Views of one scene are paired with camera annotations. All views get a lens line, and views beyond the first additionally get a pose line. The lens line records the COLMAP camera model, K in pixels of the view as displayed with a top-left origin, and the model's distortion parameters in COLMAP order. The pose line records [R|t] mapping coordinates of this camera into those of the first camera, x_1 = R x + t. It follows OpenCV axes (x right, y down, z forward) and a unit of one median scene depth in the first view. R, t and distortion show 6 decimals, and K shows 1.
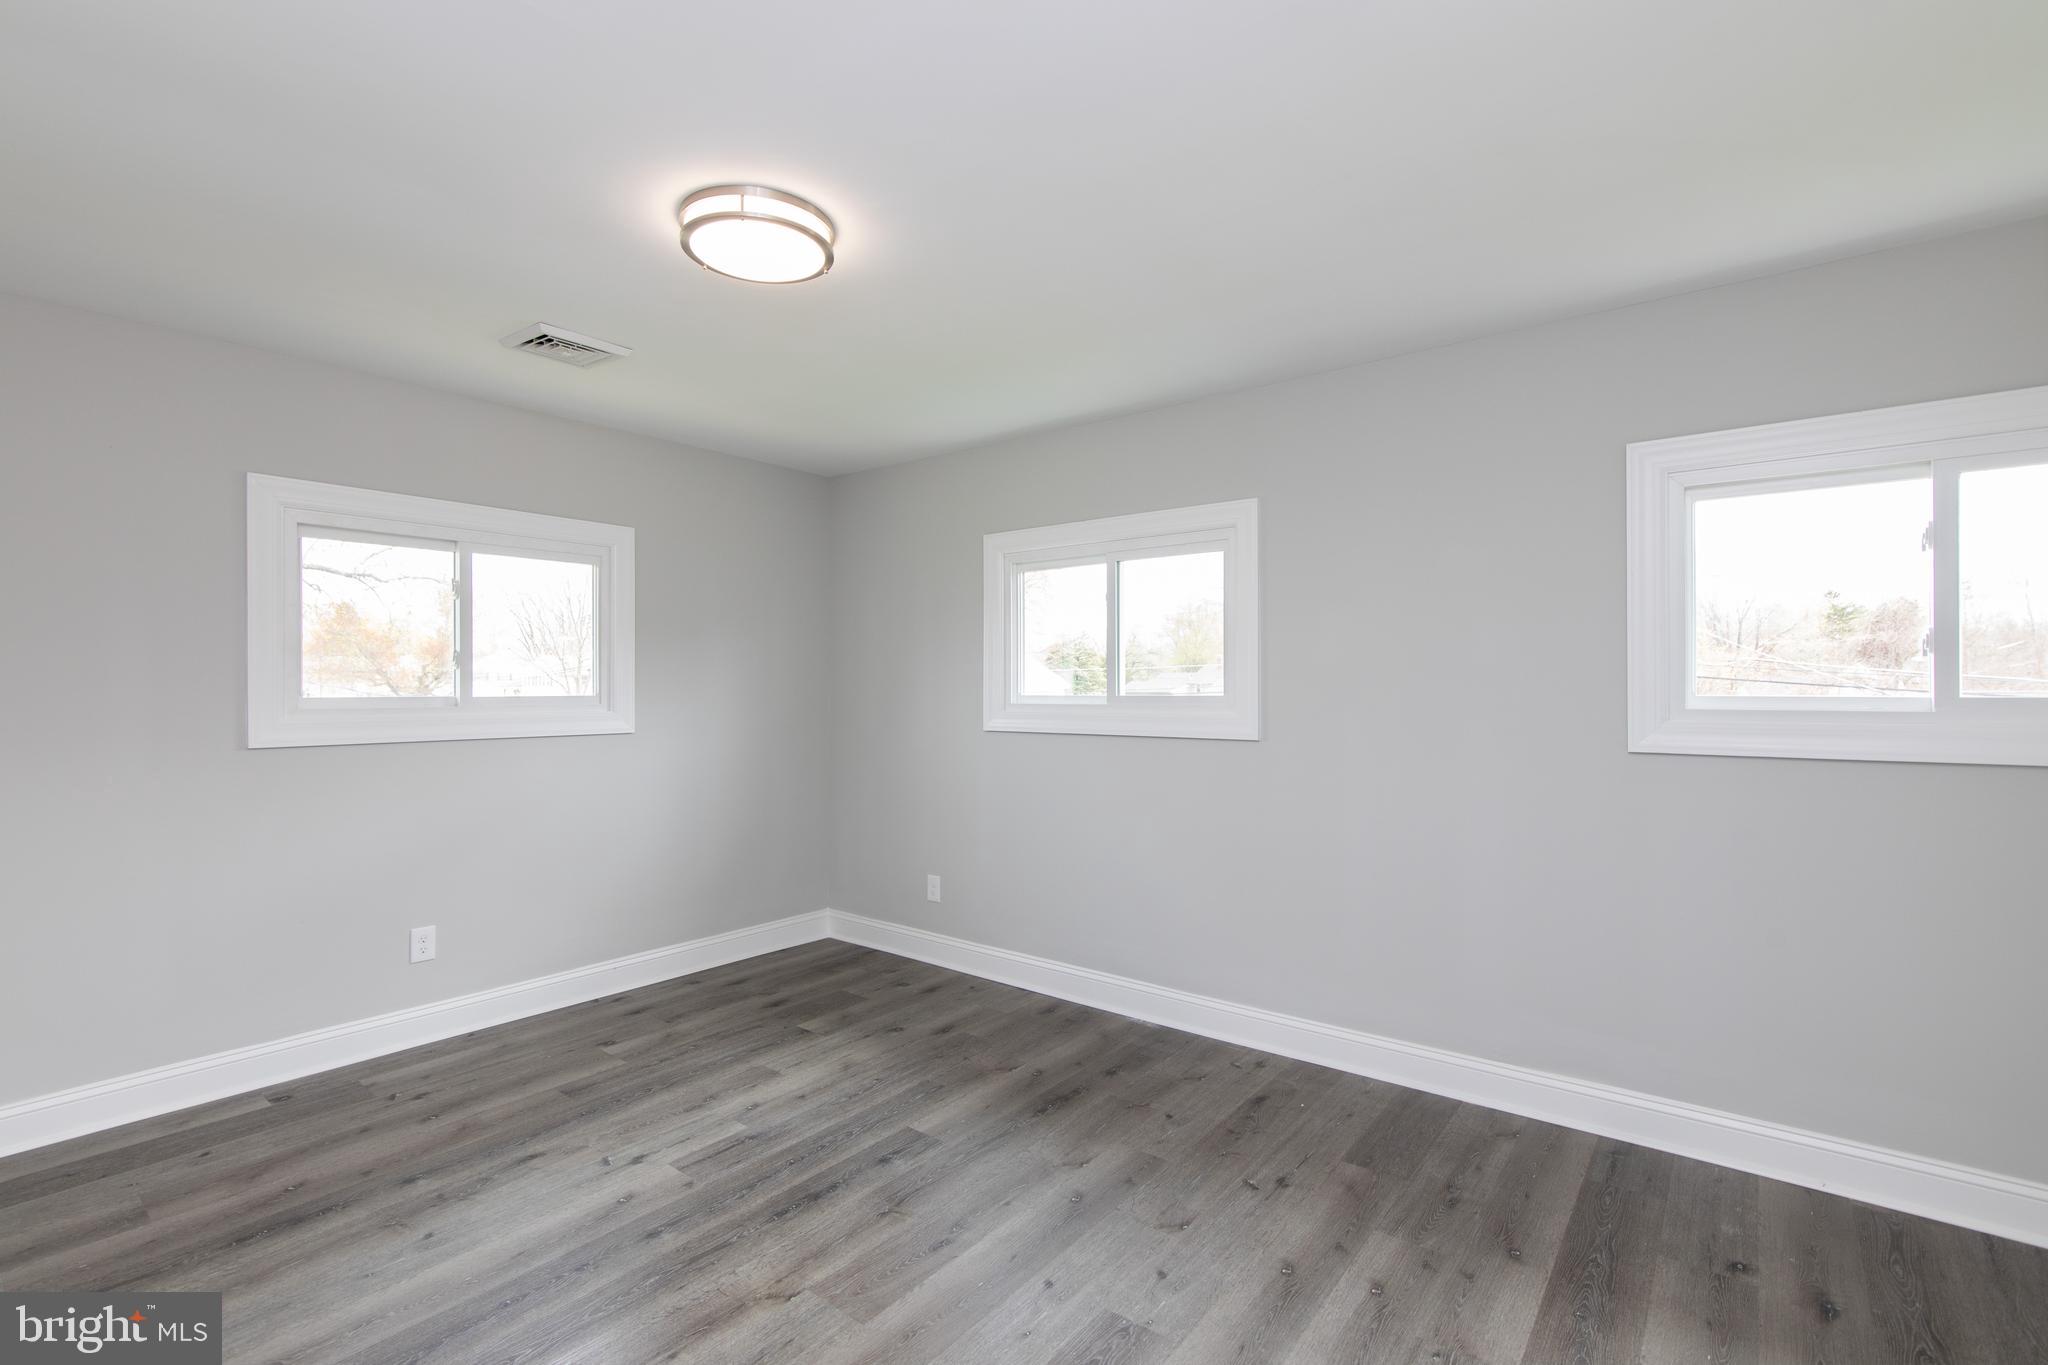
lens RADIAL K [[940.4, 0, 1024.0], [0, 940.4, 682.5], [0, 0, 1]] dist [0.001107, -0.000007]
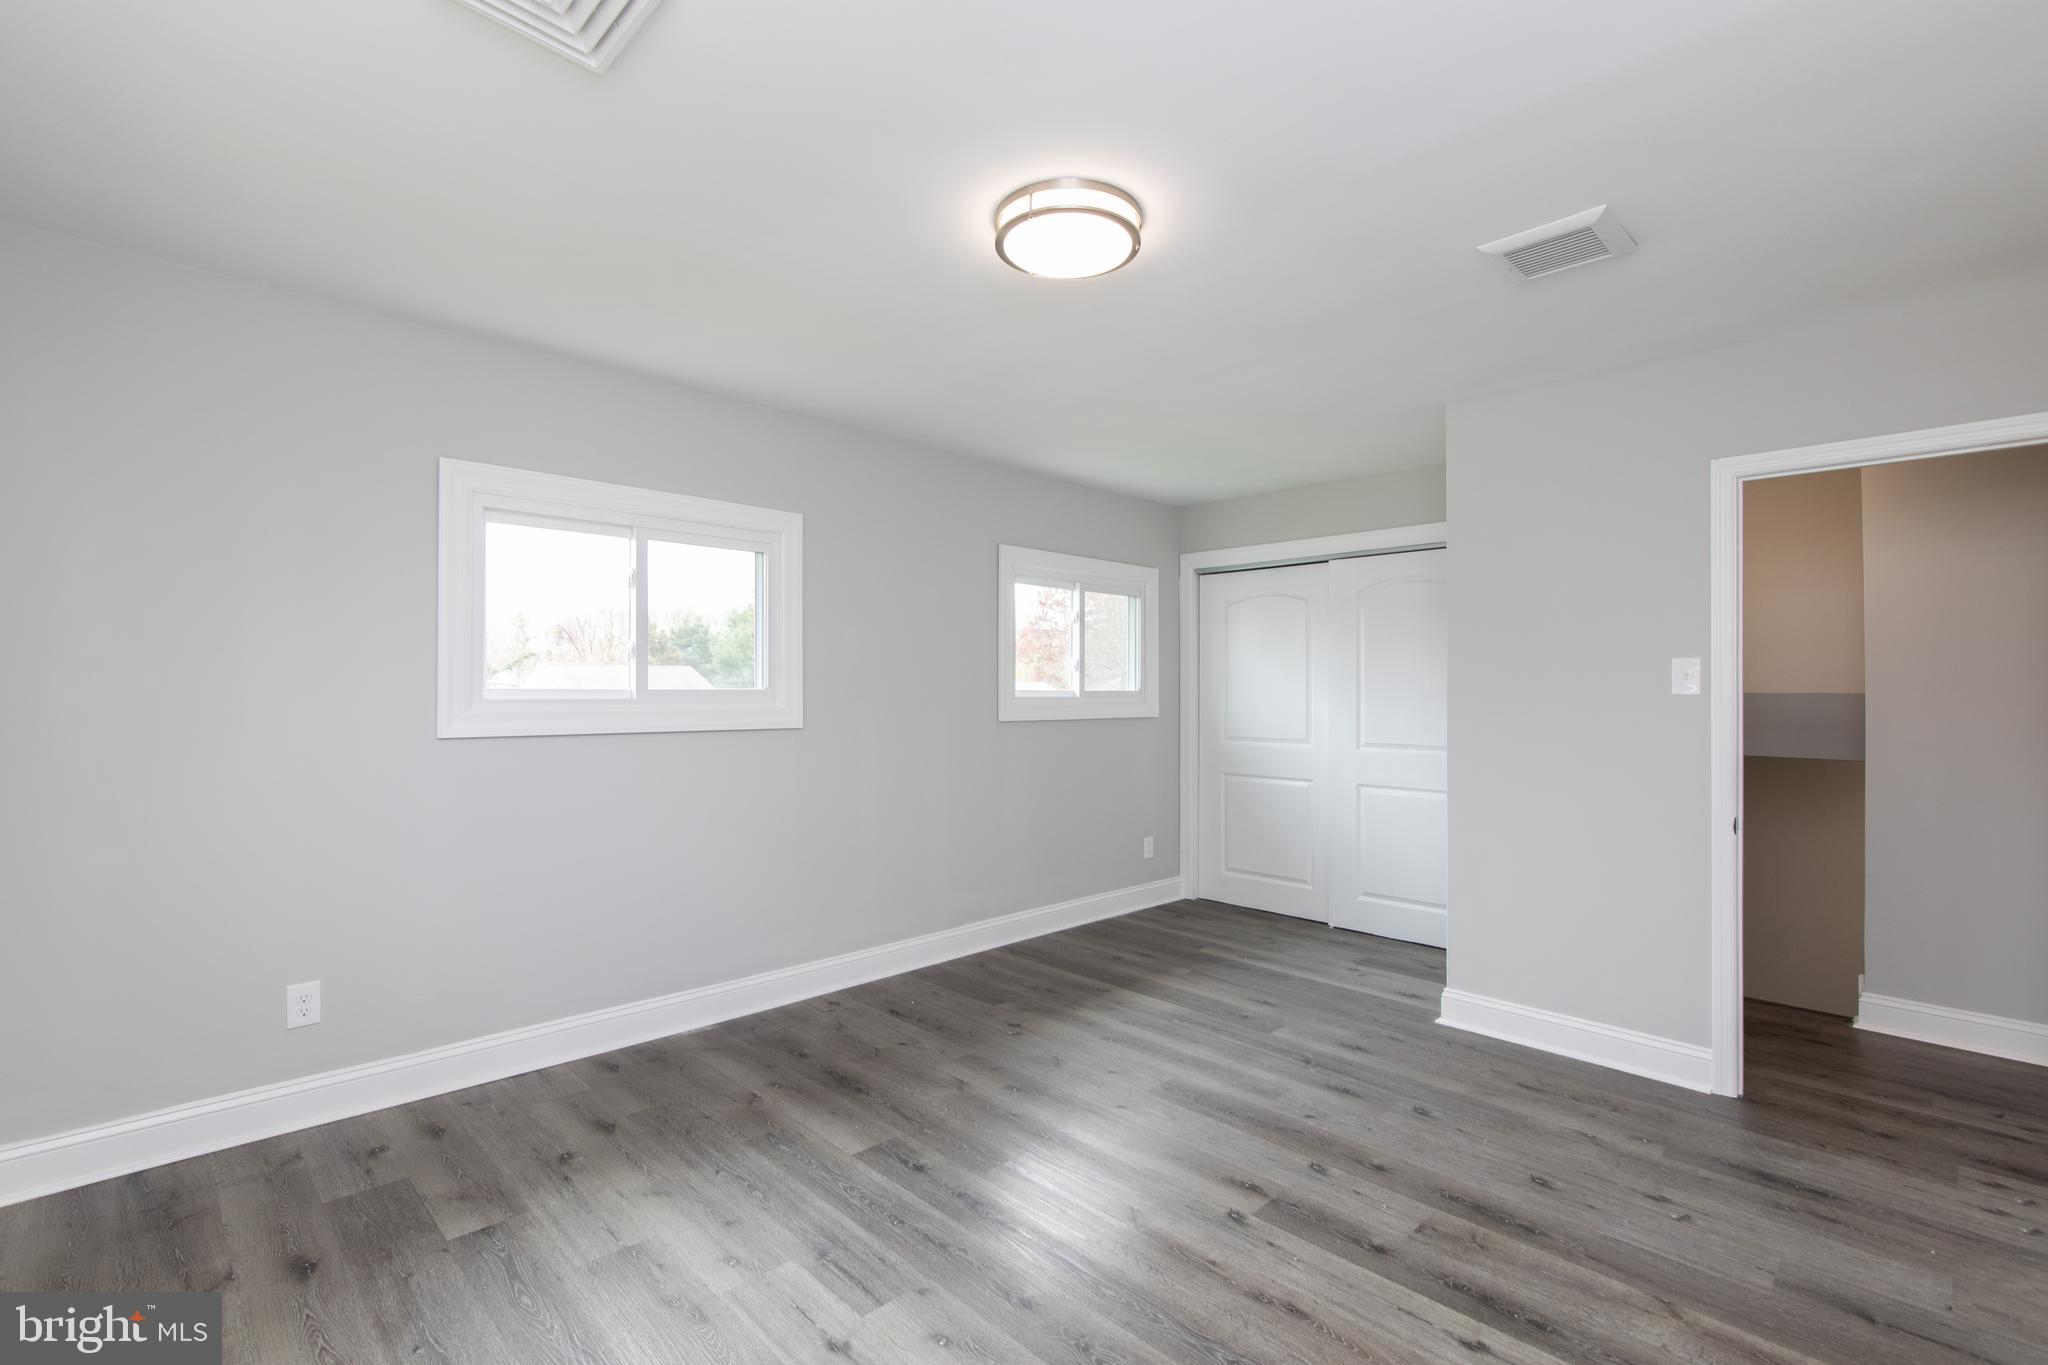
lens RADIAL K [[920.8, 0, 1024.0], [0, 920.8, 682.5], [0, 0, 1]] dist [-0.000251, -0.000114]
pose [[0.117414, 0.007949, 0.993051, -0.954737], [-0.009544, 0.999931, -0.006876, 0.010072], [-0.993037, -0.008670, 0.117481, 0.689809]]
